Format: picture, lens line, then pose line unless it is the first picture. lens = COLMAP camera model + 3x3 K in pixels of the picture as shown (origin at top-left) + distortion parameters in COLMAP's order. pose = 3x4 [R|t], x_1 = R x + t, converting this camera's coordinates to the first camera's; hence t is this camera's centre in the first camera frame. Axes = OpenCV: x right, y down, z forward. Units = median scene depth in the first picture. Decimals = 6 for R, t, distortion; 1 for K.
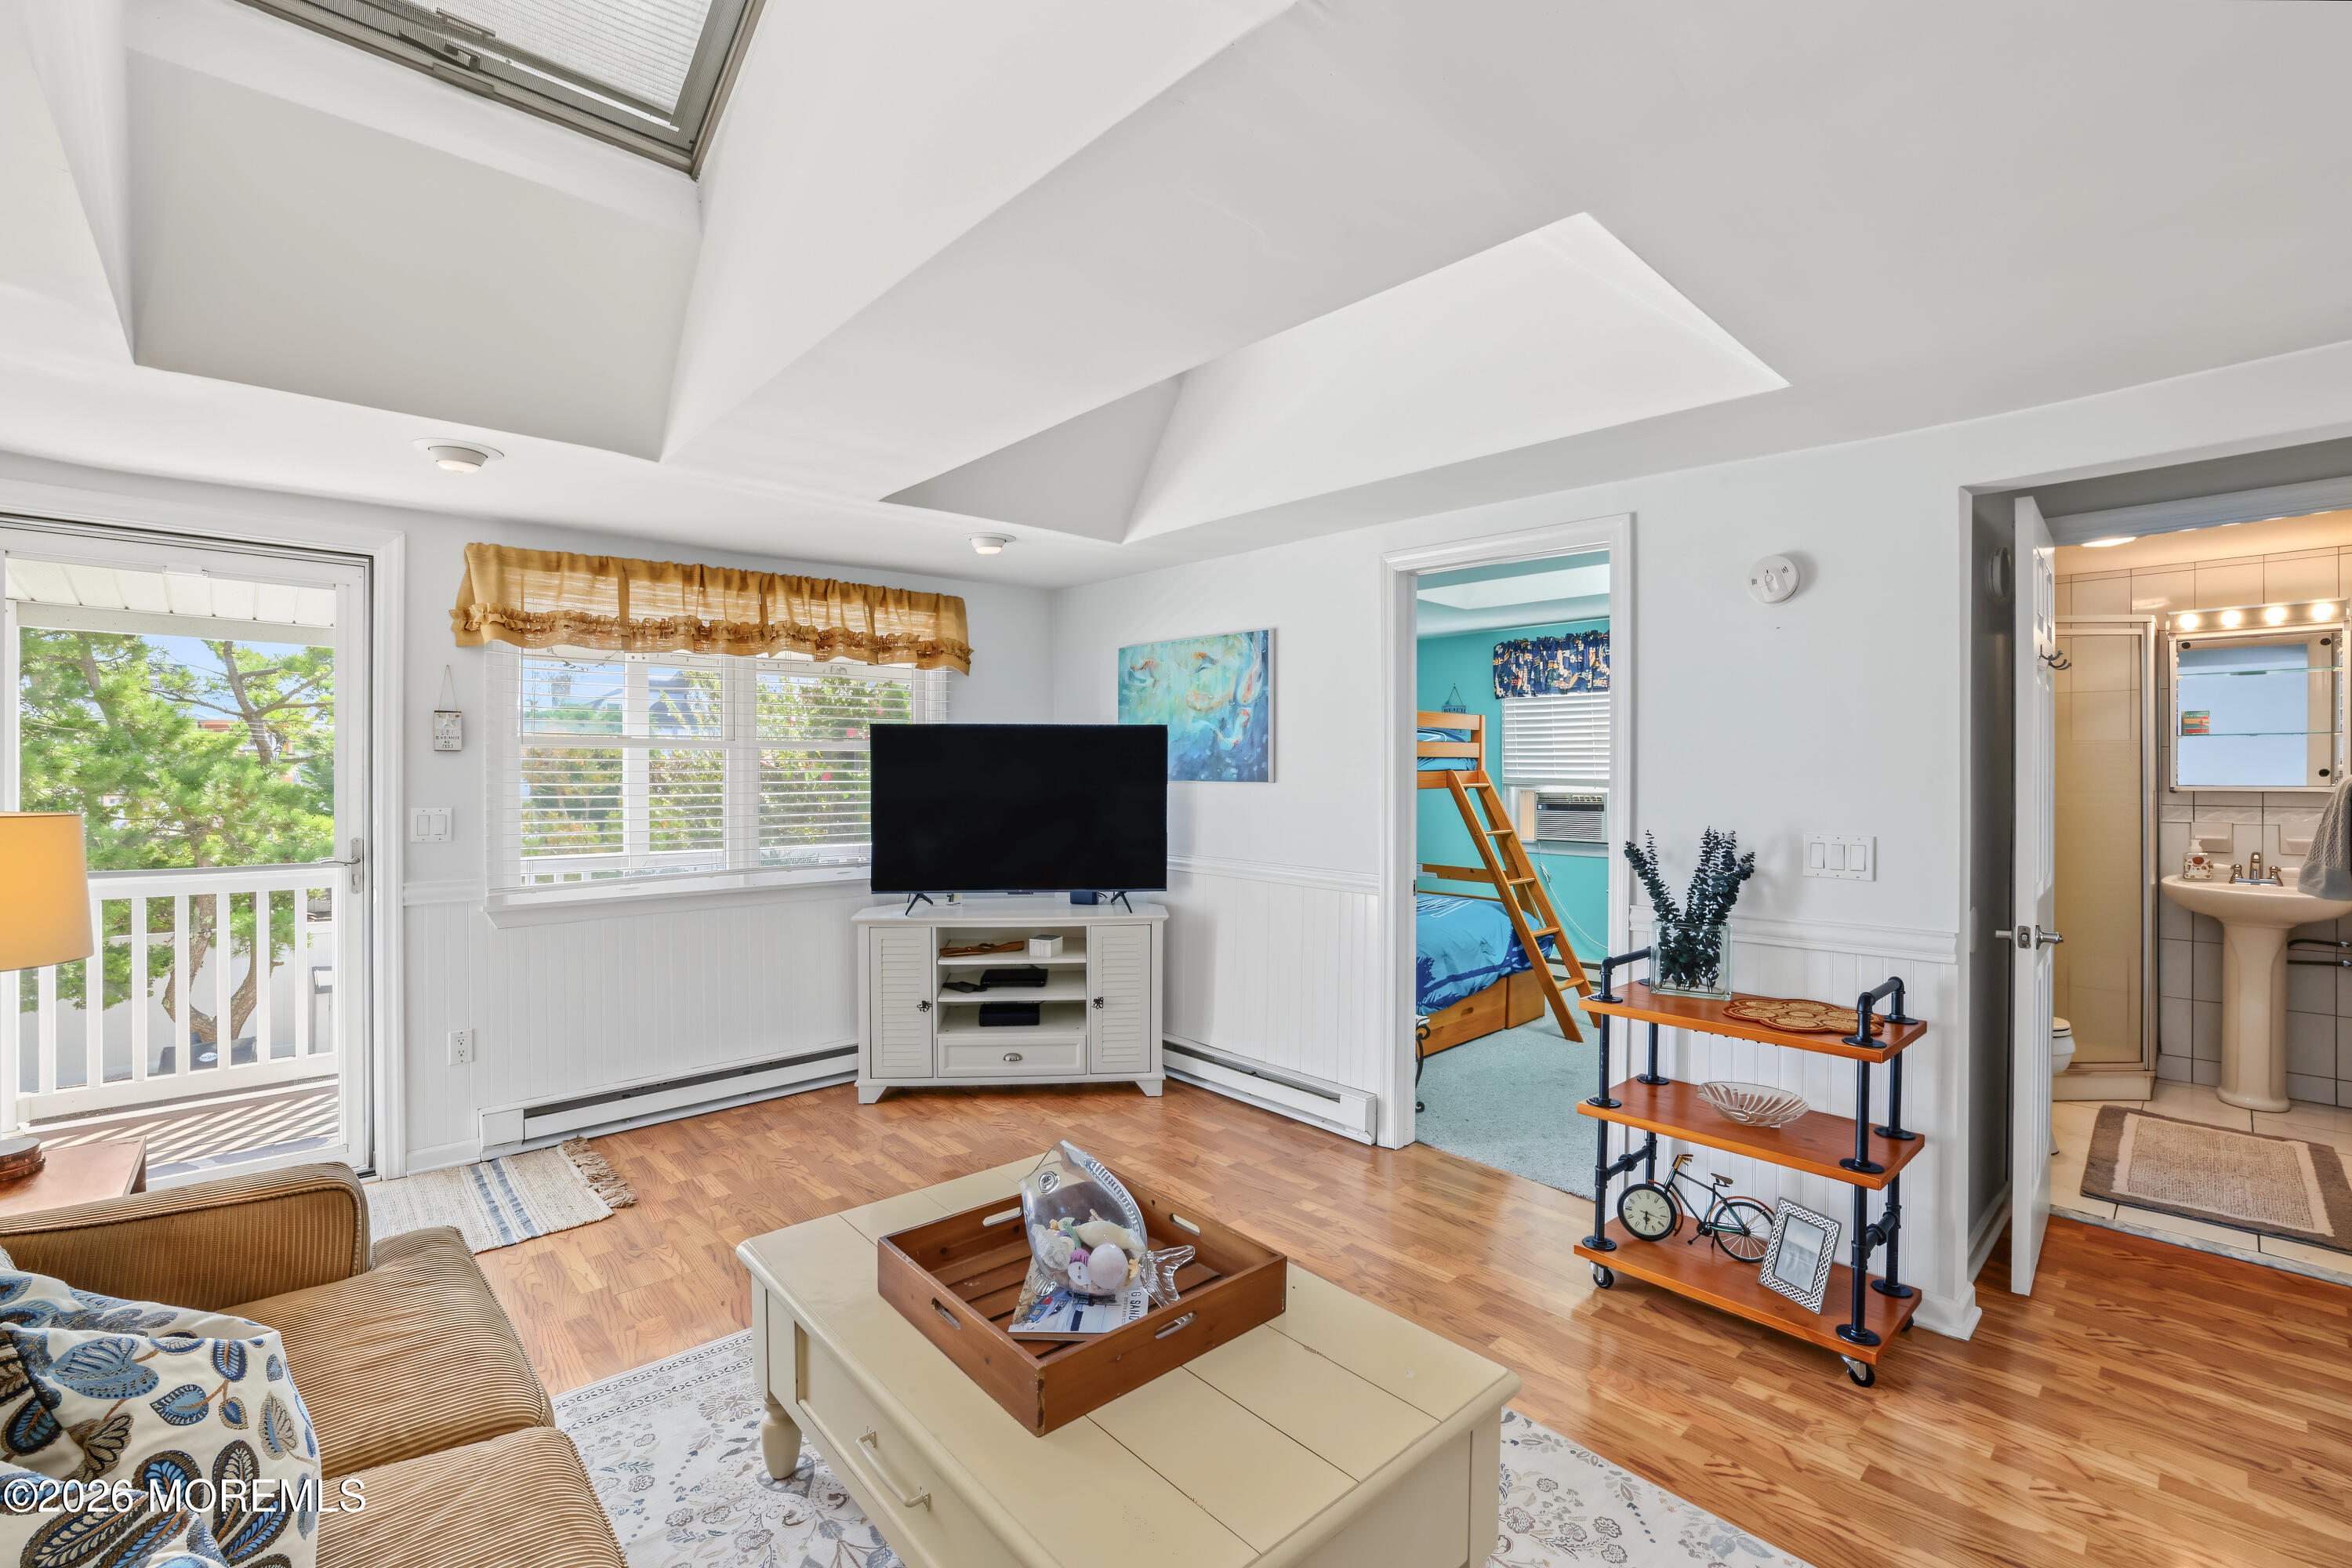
lens RADIAL K [[1040.7, 0, 1182.9], [0, 1040.7, 764.4], [0, 0, 1]] dist [-0.044313, 0.014965]
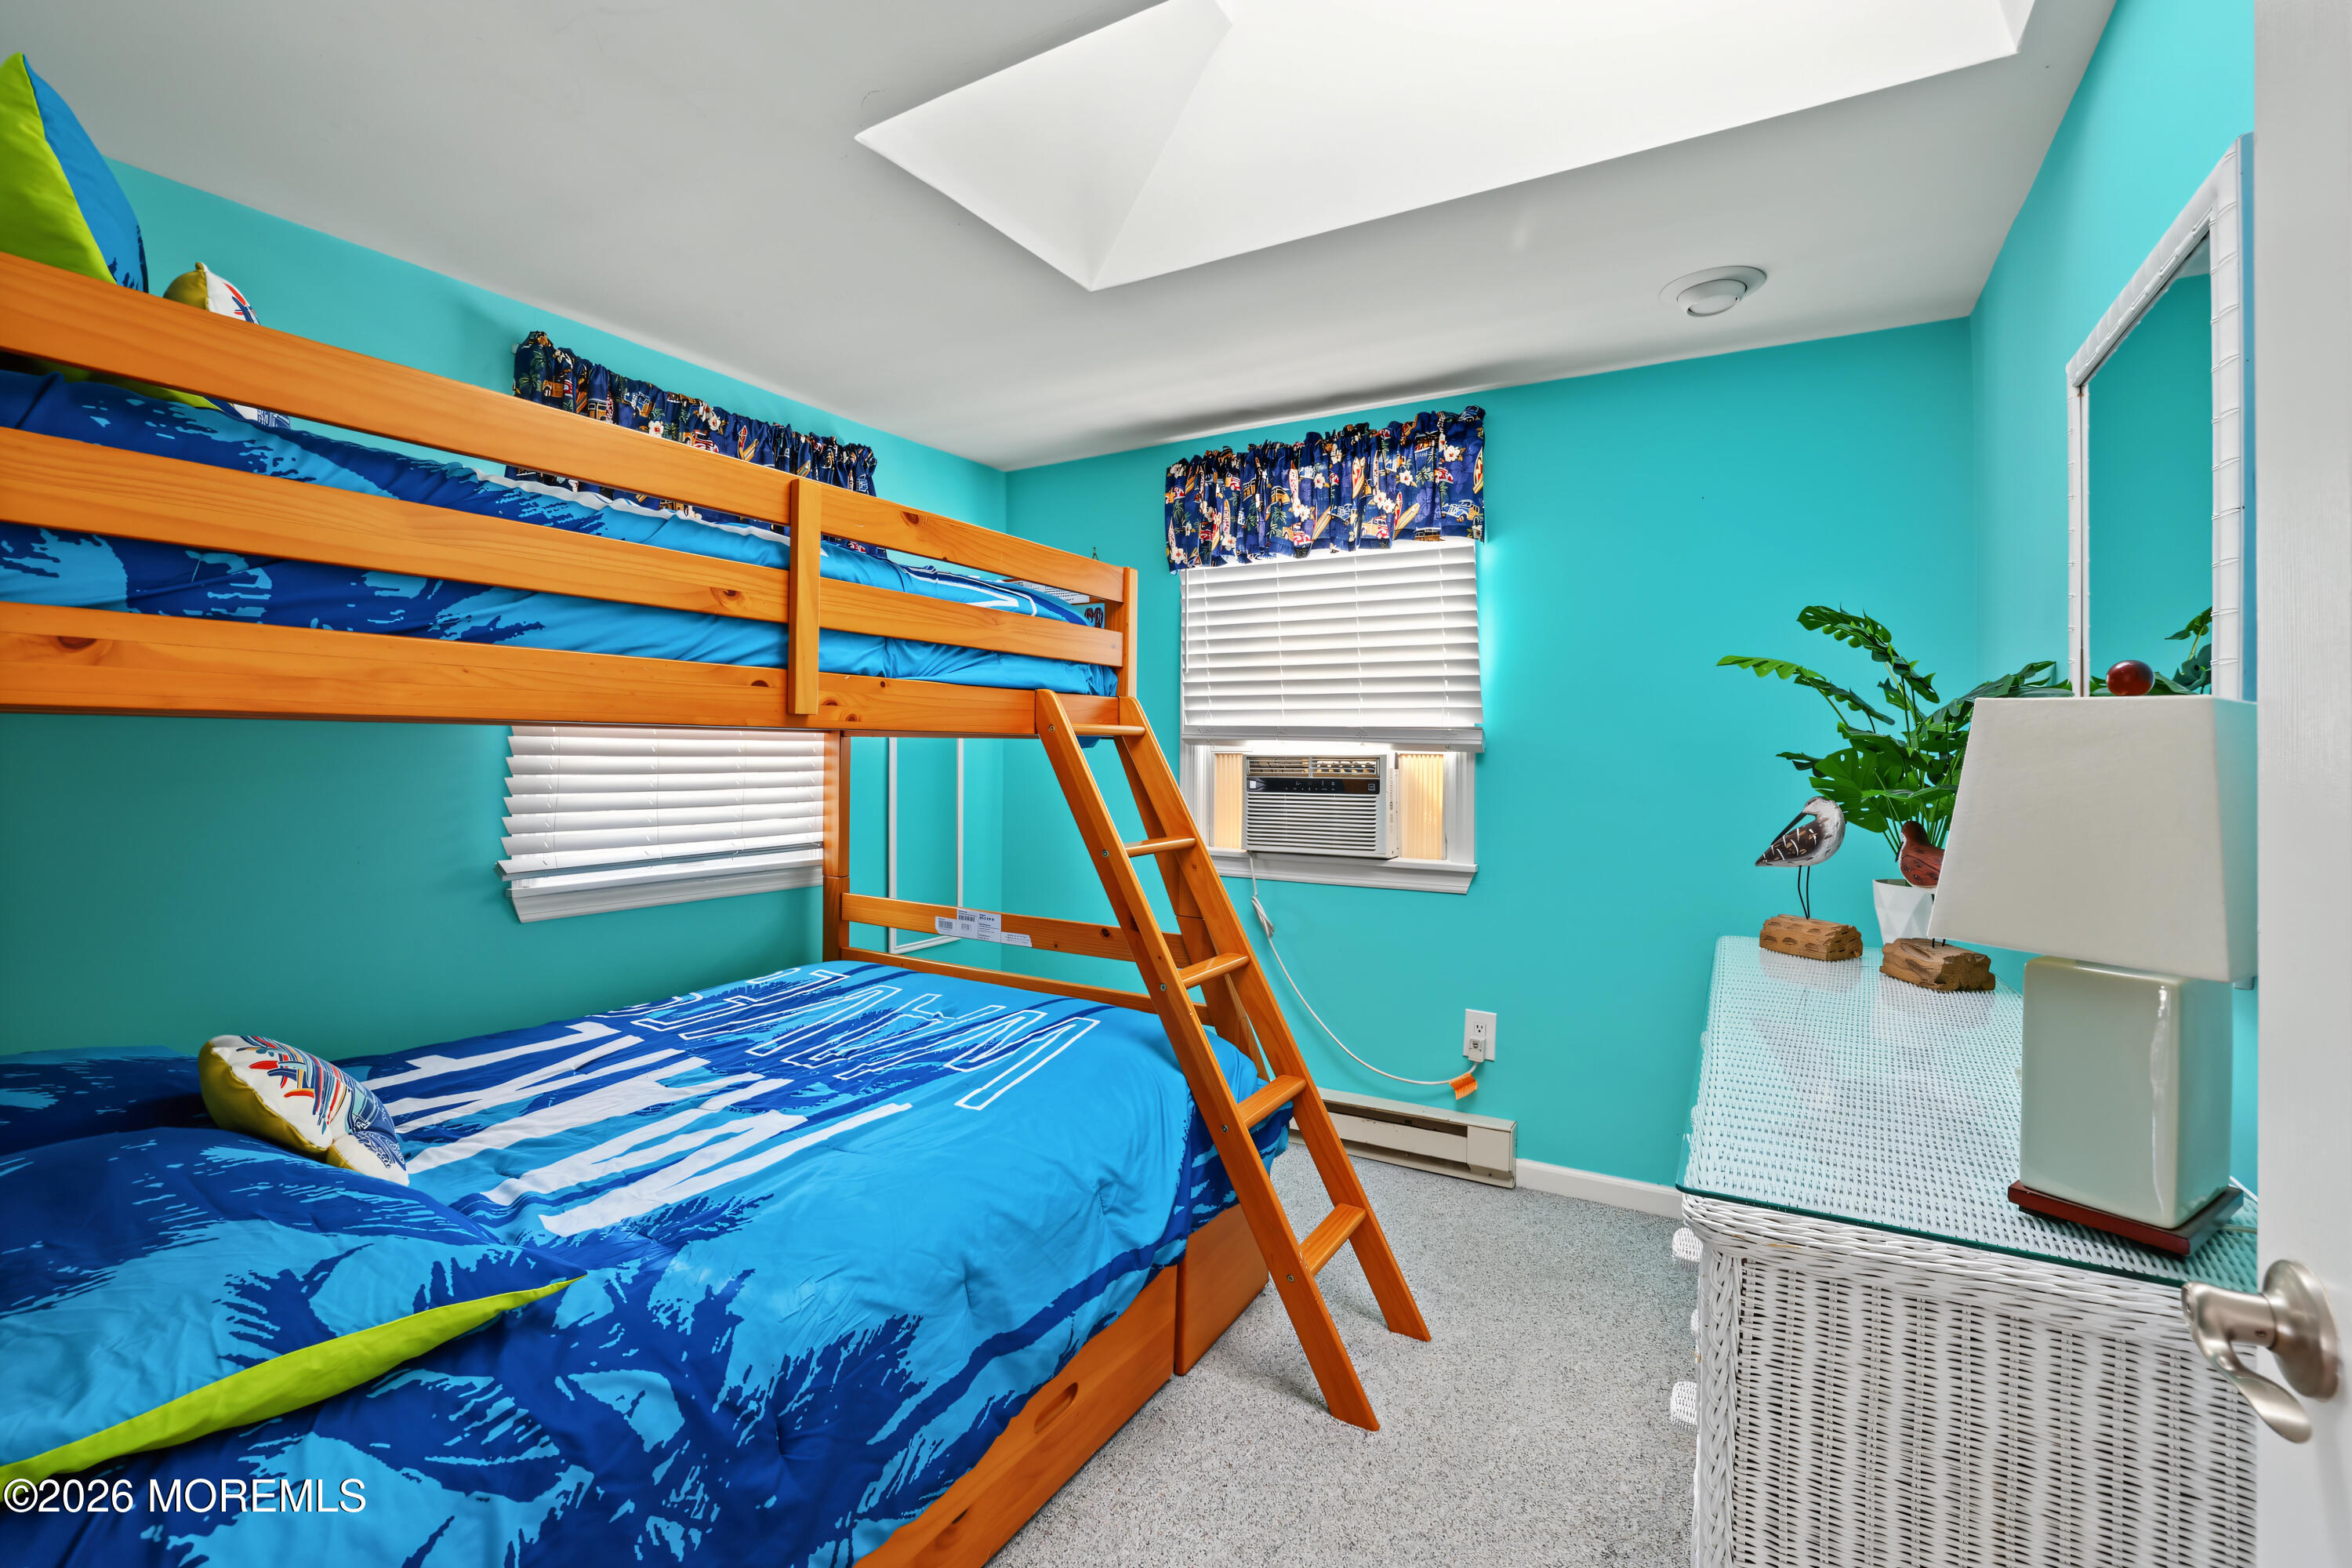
lens RADIAL K [[1040.7, 0, 1182.9], [0, 1040.7, 764.4], [0, 0, 1]] dist [-0.044313, 0.014965]
pose [[0.961074, -0.000759, 0.276291, 0.179512], [-0.004176, 0.999842, 0.017270, 0.023585], [-0.276261, -0.017752, 0.960919, 0.545368]]
